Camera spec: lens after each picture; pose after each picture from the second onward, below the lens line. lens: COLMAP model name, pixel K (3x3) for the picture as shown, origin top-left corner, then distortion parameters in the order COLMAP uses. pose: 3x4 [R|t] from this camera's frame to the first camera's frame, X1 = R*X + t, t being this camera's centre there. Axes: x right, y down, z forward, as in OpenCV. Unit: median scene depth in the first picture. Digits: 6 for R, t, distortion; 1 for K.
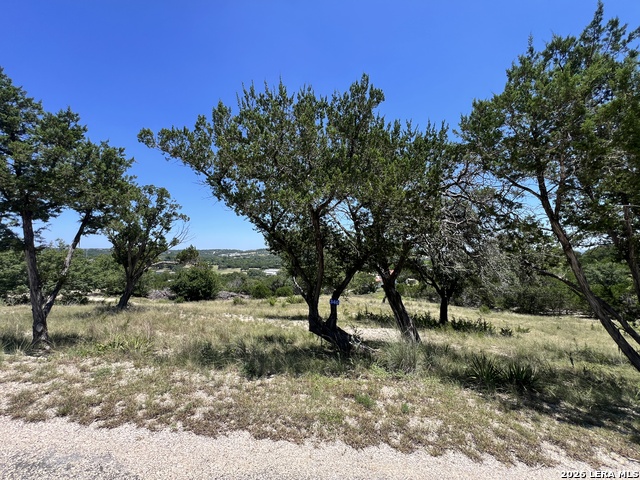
lens RADIAL K [[257.5, 0, 320.0], [0, 257.5, 240.0], [0, 0, 1]] dist [0.023291, 0.000065]
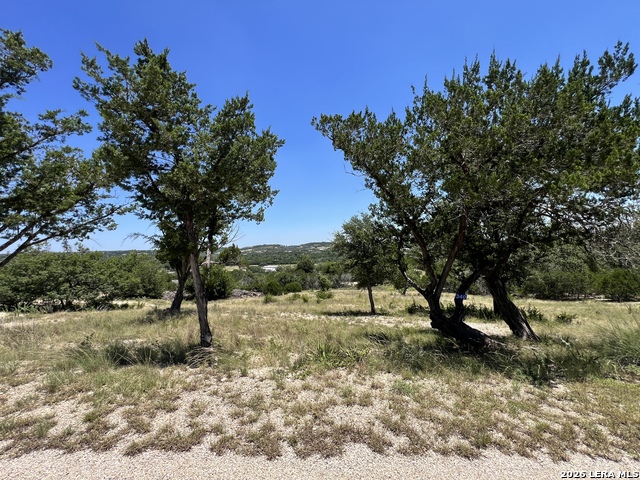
lens RADIAL K [[257.5, 0, 320.0], [0, 257.5, 240.0], [0, 0, 1]] dist [0.023291, 0.000065]
pose [[0.998877, -0.033914, 0.033086, -0.140357], [0.033183, 0.999198, 0.022405, -0.002140], [-0.033819, -0.021282, 0.999201, 0.018543]]
